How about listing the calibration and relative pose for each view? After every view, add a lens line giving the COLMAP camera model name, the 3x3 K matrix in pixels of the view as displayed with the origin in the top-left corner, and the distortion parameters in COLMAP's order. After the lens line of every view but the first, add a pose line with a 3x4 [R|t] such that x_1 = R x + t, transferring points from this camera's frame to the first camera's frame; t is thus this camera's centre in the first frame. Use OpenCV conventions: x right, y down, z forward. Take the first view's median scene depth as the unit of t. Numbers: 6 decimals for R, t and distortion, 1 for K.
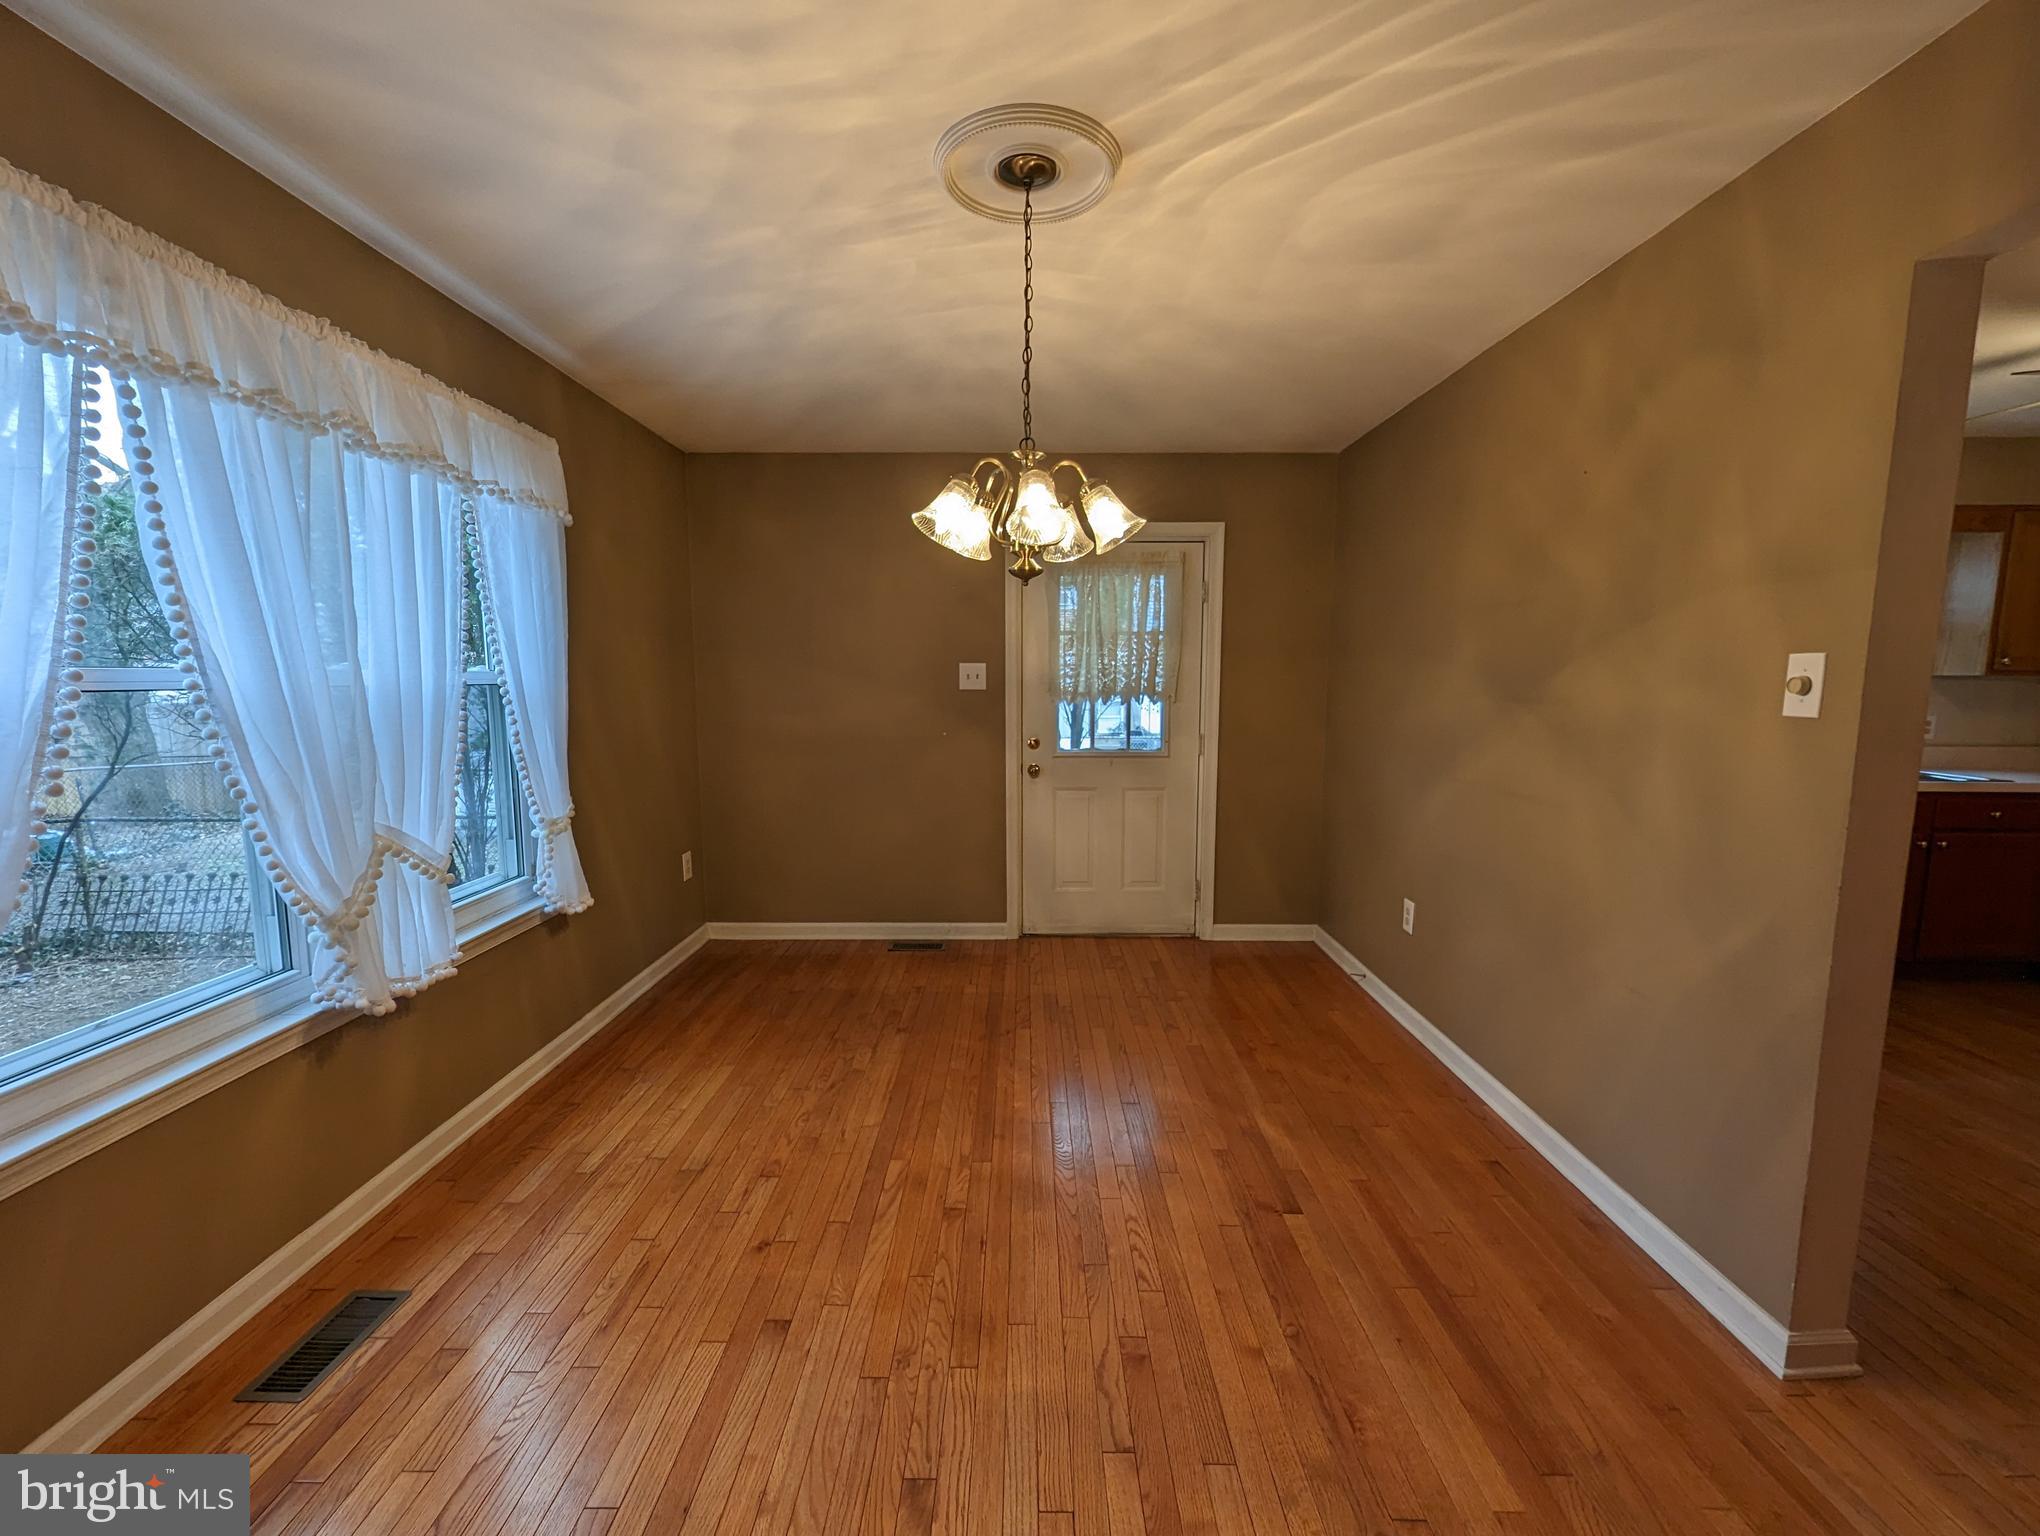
lens RADIAL K [[845.0, 0, 1020.6], [0, 845.0, 778.5], [0, 0, 1]] dist [0.000738, 0.000317]
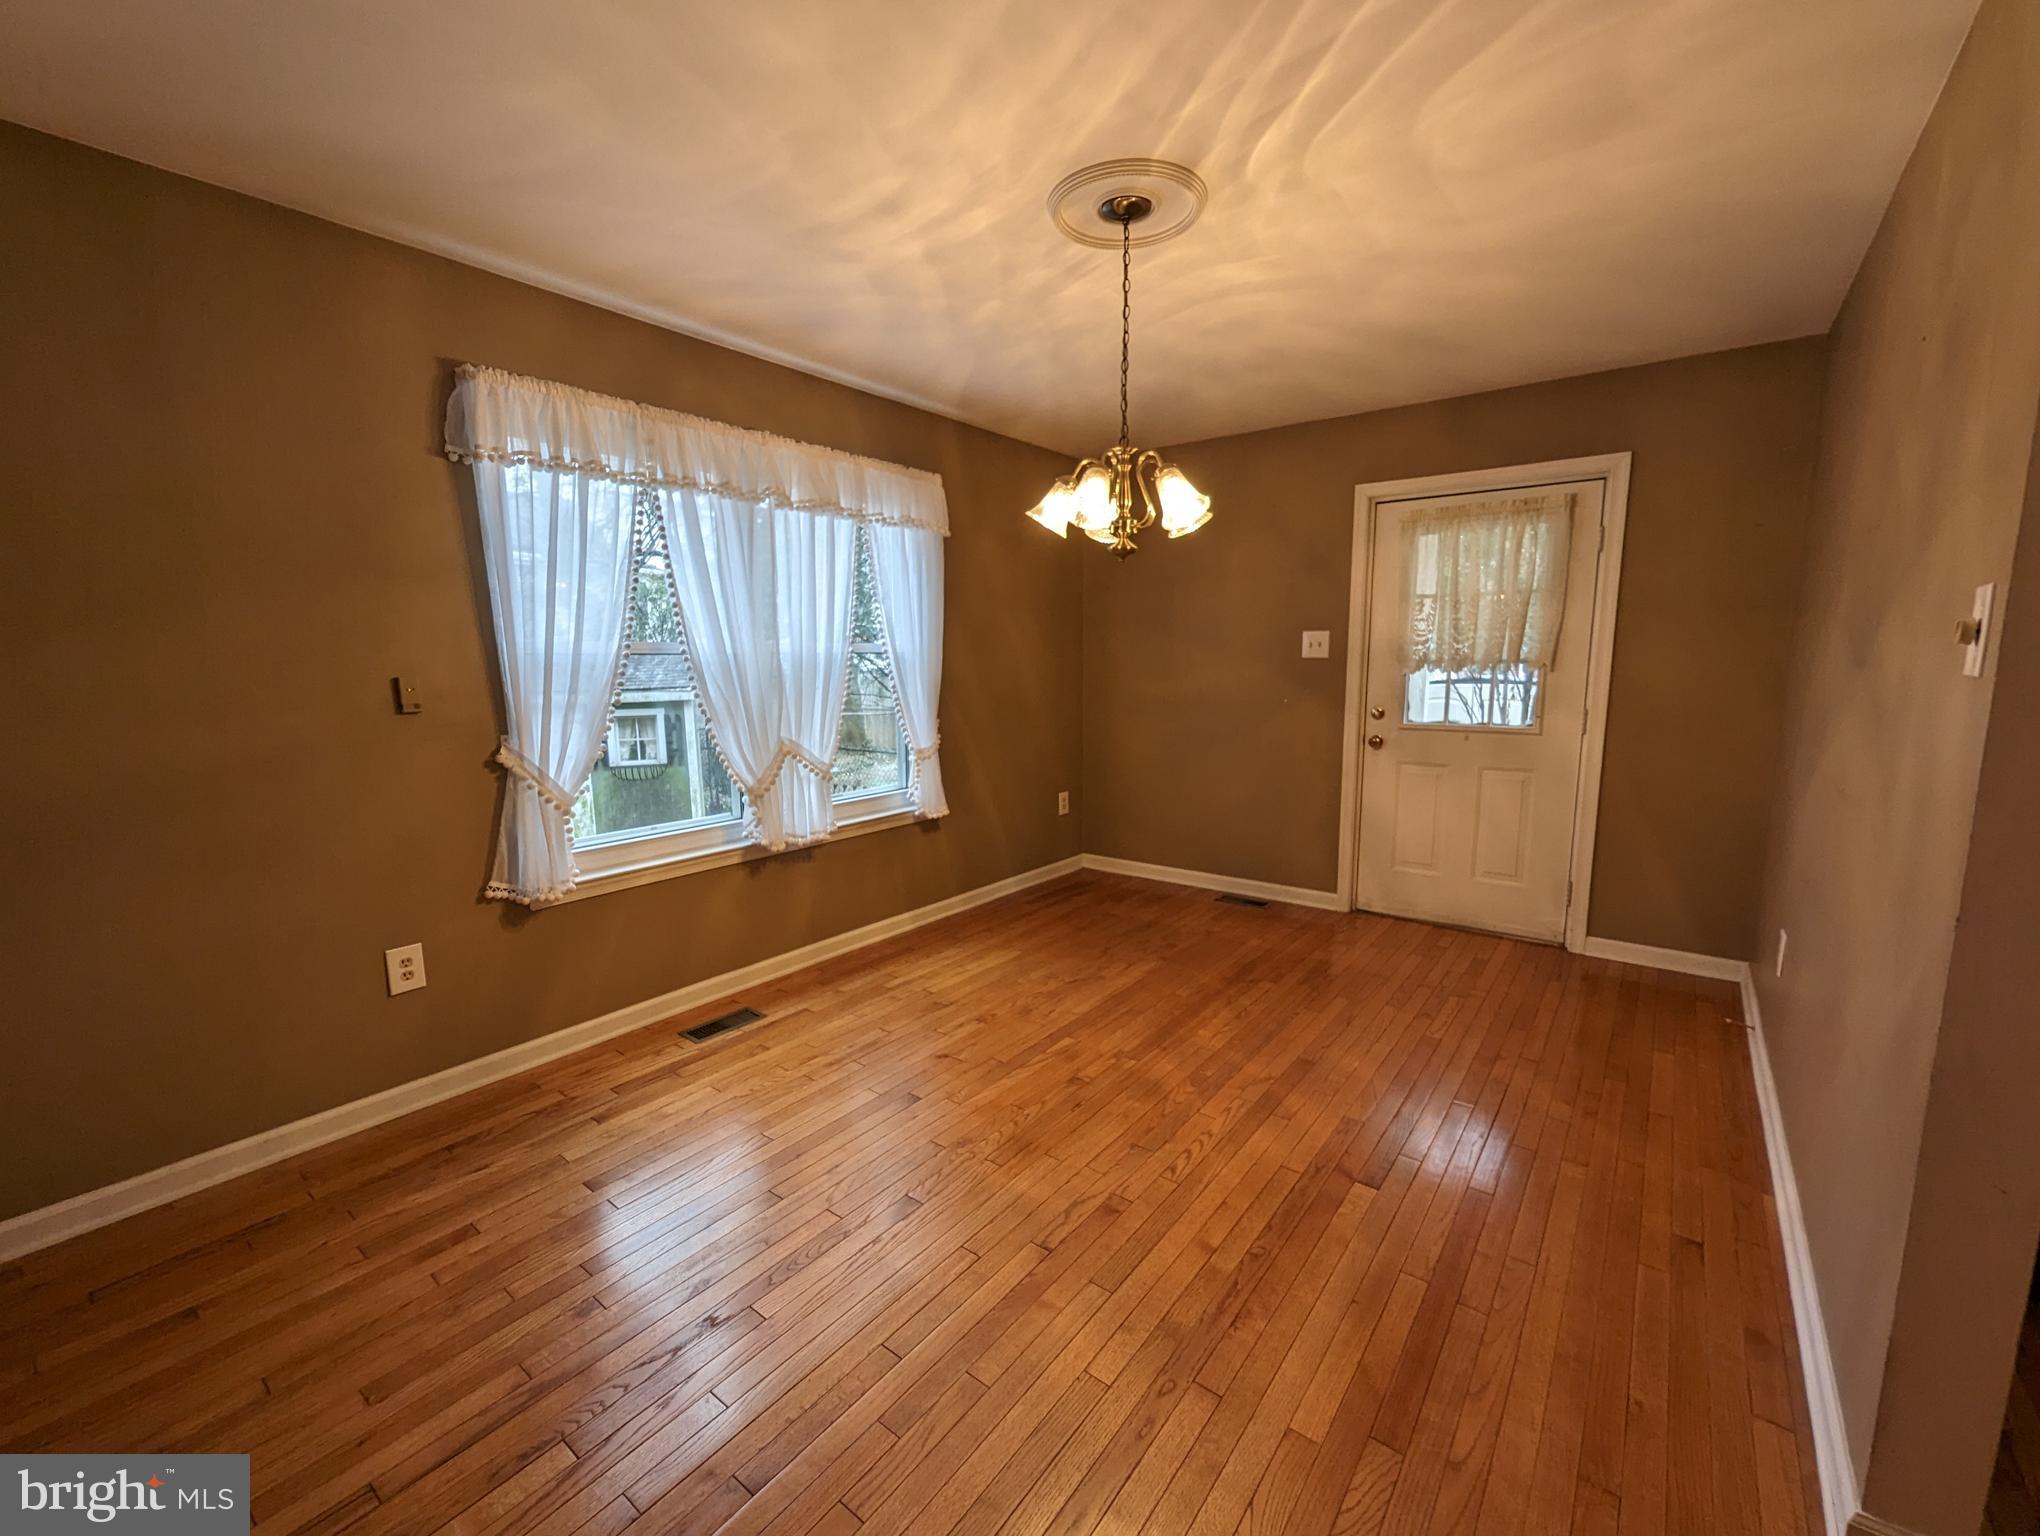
lens RADIAL K [[845.4, 0, 1021.7], [0, 845.4, 779.5], [0, 0, 1]] dist [-0.001989, -0.000965]
pose [[0.794351, 0.082691, -0.601804, 0.511436], [-0.064790, 0.996574, 0.051414, 0.018544], [0.603994, -0.001850, 0.796987, -0.021344]]
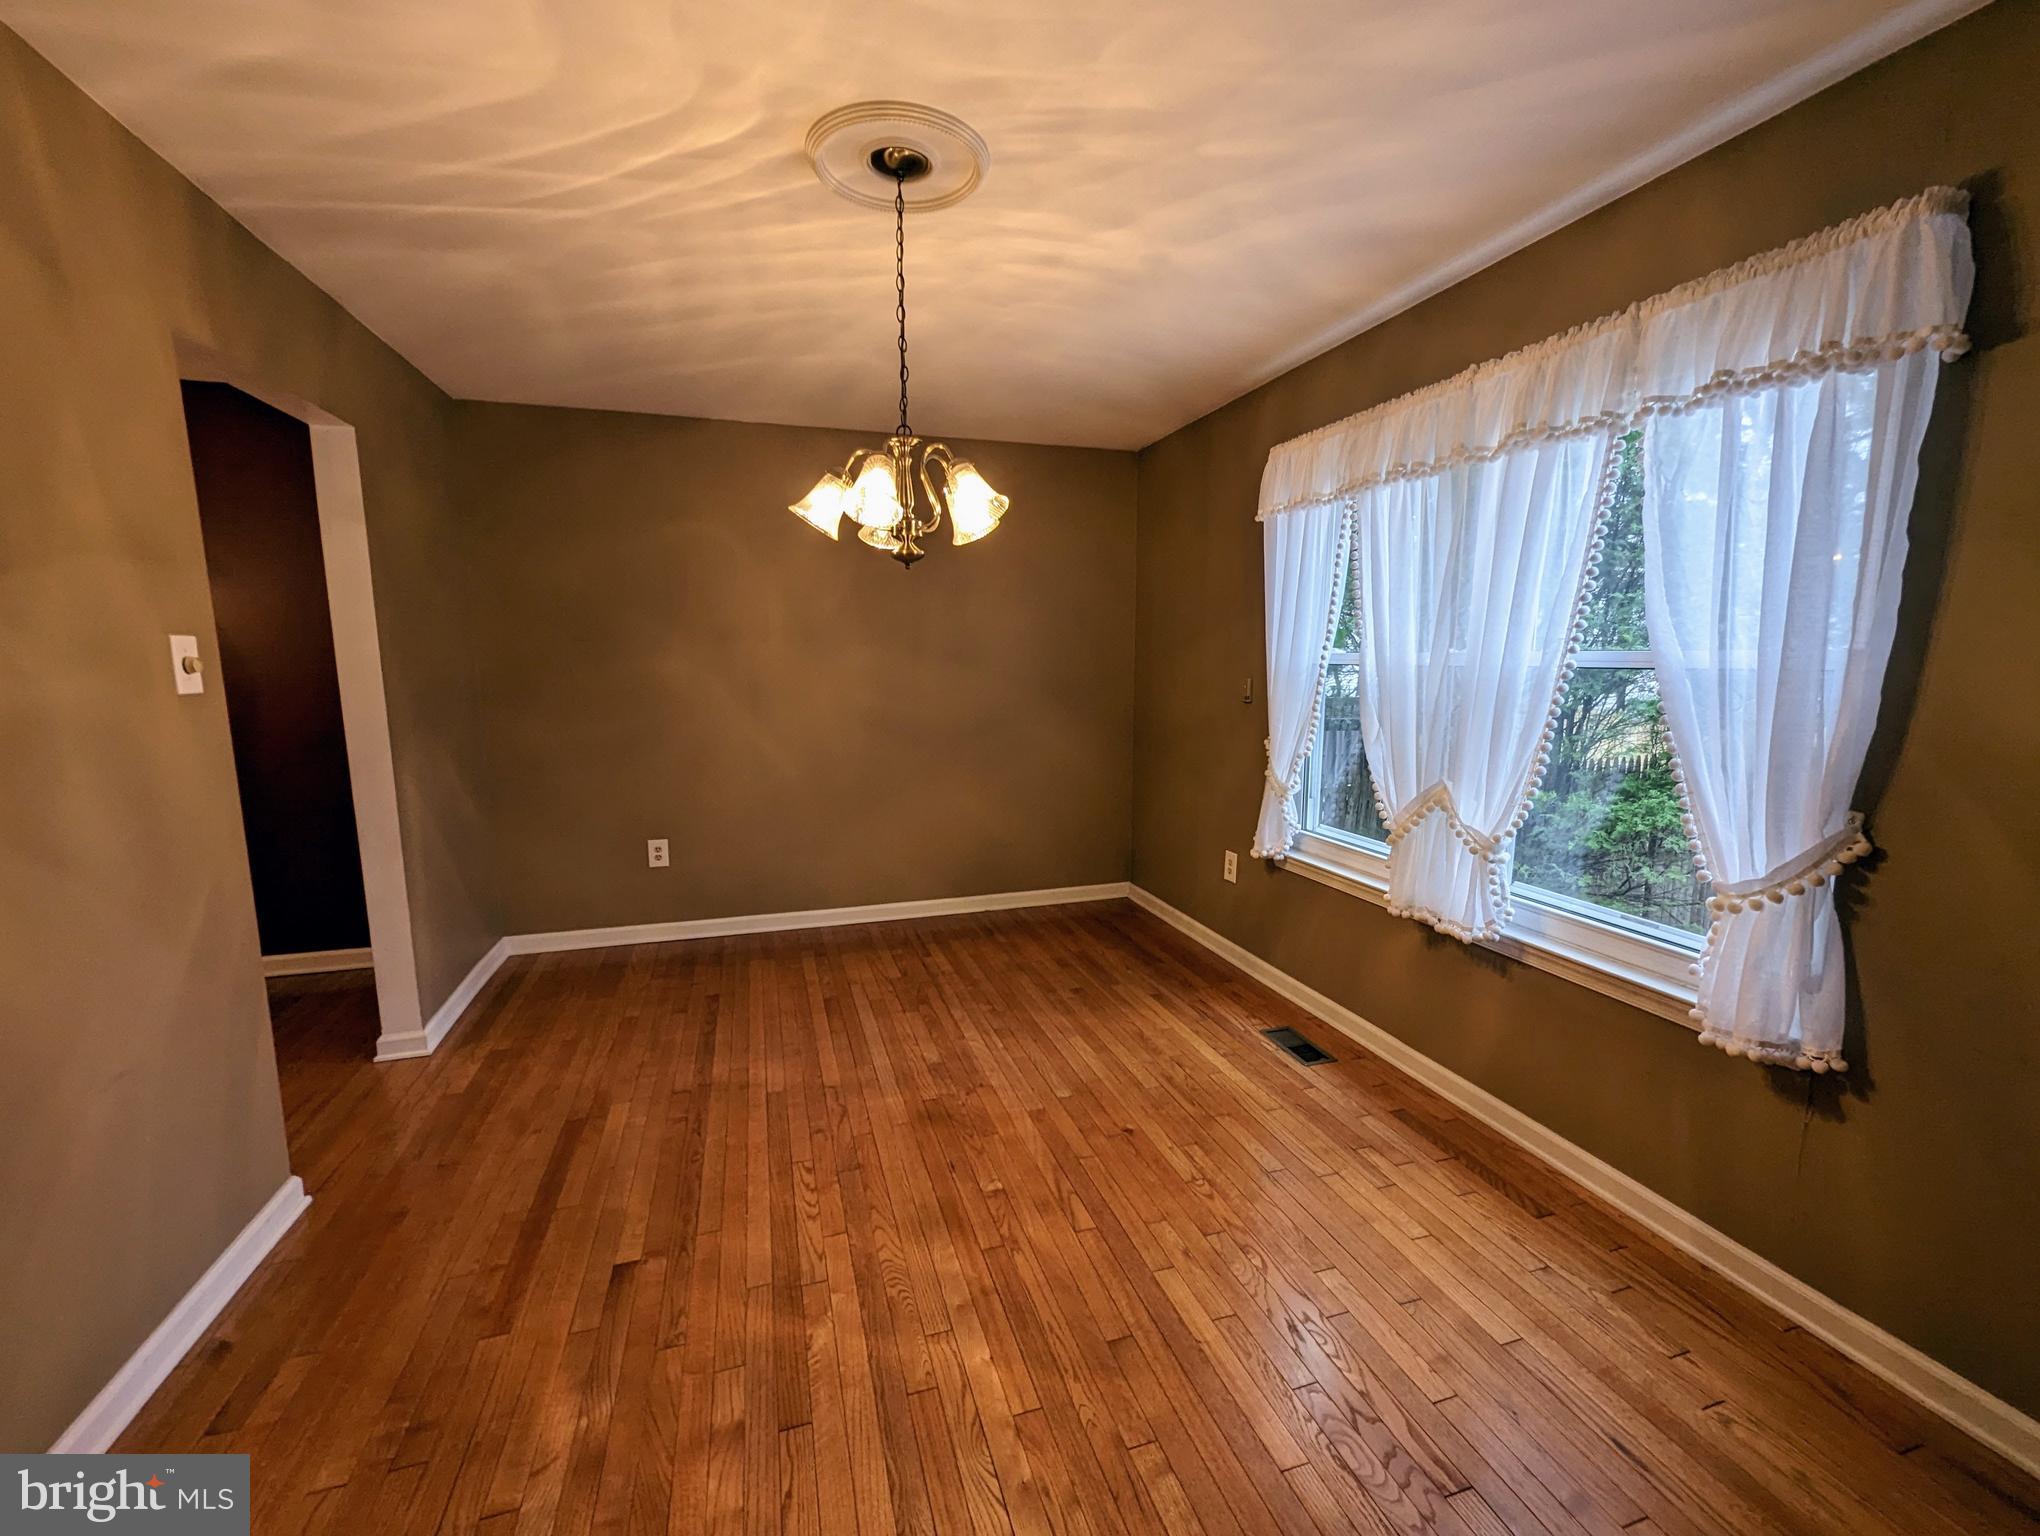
lens RADIAL K [[851.8, 0, 1015.8], [0, 851.8, 782.3], [0, 0, 1]] dist [-0.001366, -0.000201]
pose [[-0.954357, 0.042438, -0.295637, 0.161202], [-0.036830, 0.965577, 0.257498, -0.202613], [0.296387, 0.256634, -0.919942, 1.674918]]
